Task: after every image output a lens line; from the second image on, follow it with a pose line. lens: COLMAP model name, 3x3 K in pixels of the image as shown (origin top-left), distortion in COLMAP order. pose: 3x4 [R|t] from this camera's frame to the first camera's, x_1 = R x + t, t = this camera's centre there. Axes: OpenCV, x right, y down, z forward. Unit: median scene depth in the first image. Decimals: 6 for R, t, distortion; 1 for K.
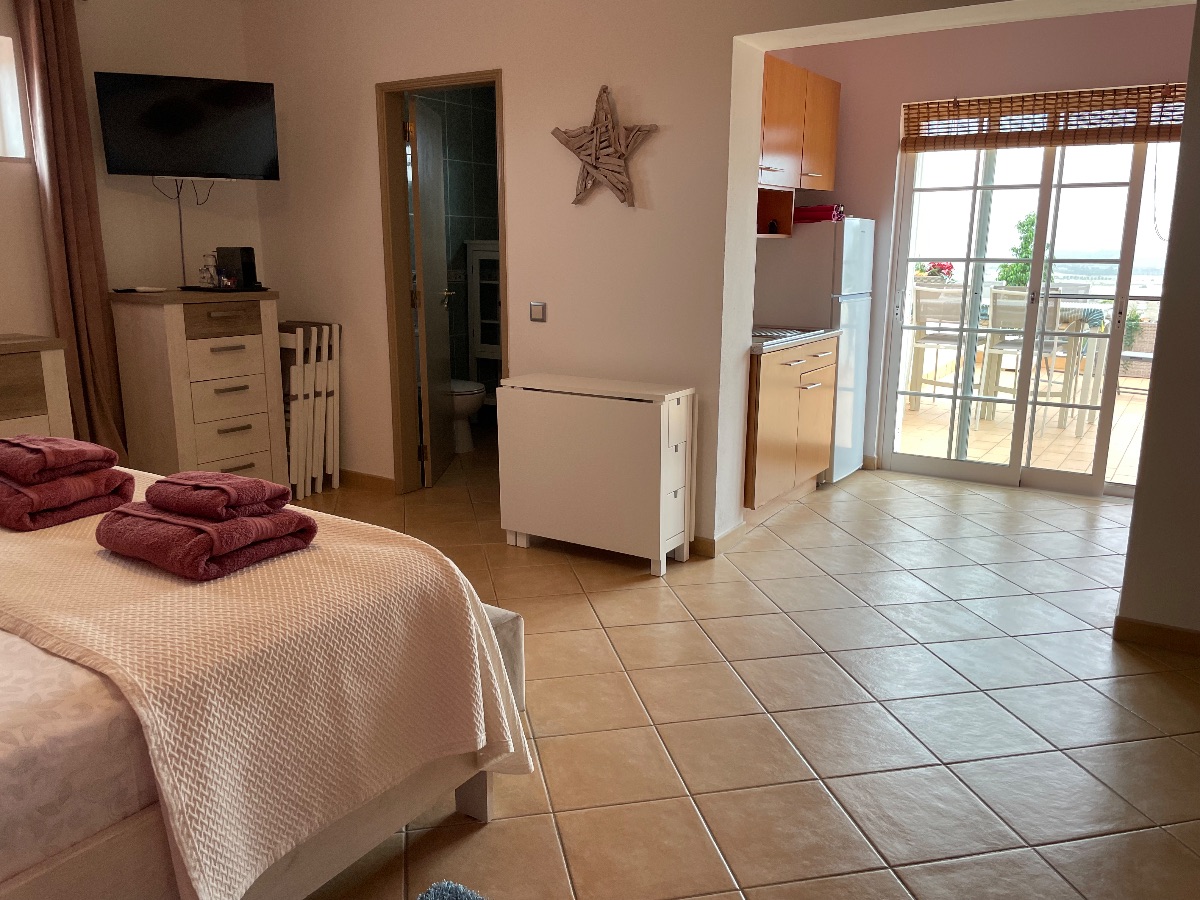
lens RADIAL K [[927.3, 0, 600.0], [0, 927.3, 450.0], [0, 0, 1]] dist [0.104880, -0.137251]
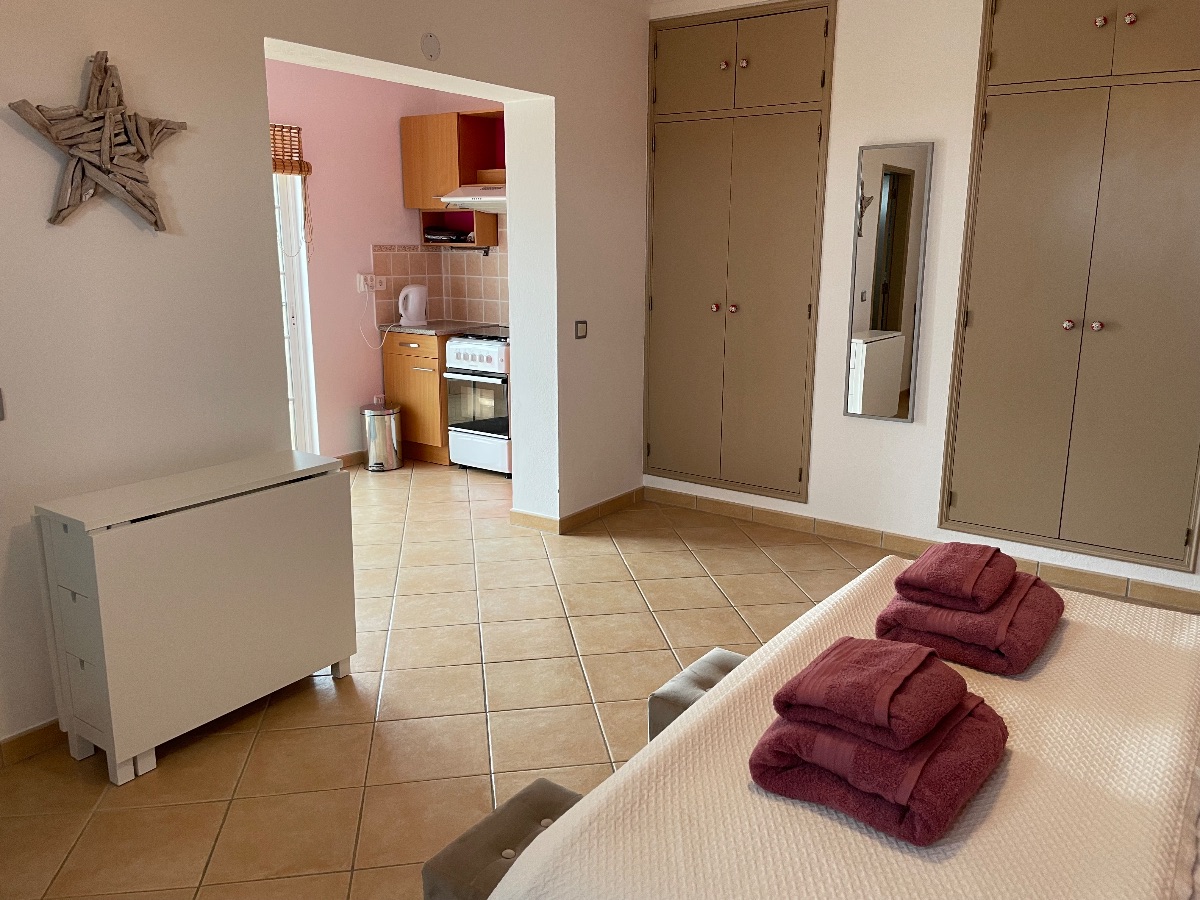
lens RADIAL K [[927.3, 0, 600.0], [0, 927.3, 450.0], [0, 0, 1]] dist [0.104880, -0.137251]
pose [[0.023556, -0.221288, 0.974924, -0.710398], [0.220864, 0.952250, 0.210805, -0.183683], [-0.975020, 0.210360, 0.071306, 0.673122]]
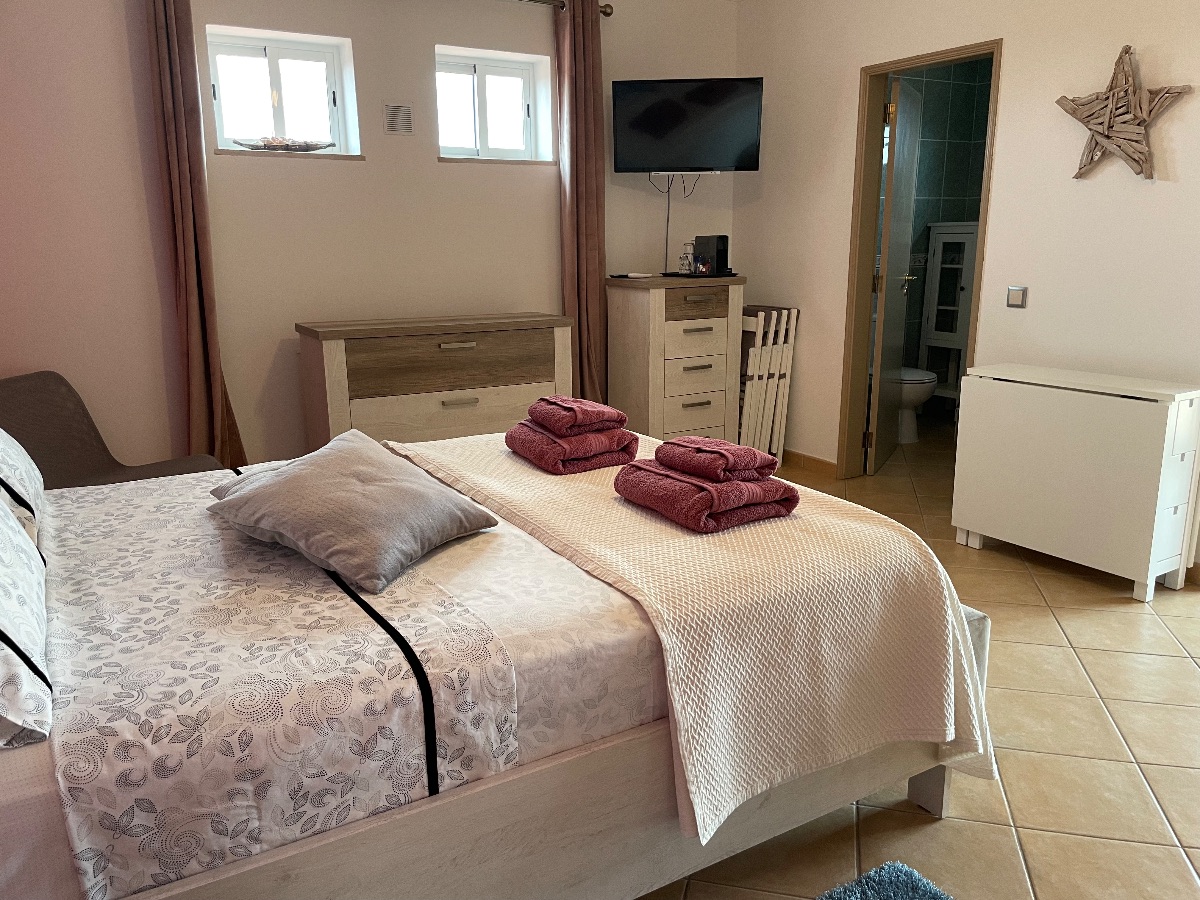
lens RADIAL K [[927.3, 0, 600.0], [0, 927.3, 450.0], [0, 0, 1]] dist [0.104880, -0.137251]
pose [[0.900630, 0.085682, -0.426056, -0.031511], [-0.079882, 0.996306, 0.031502, 0.006924], [0.427182, 0.005663, 0.904148, -0.024750]]
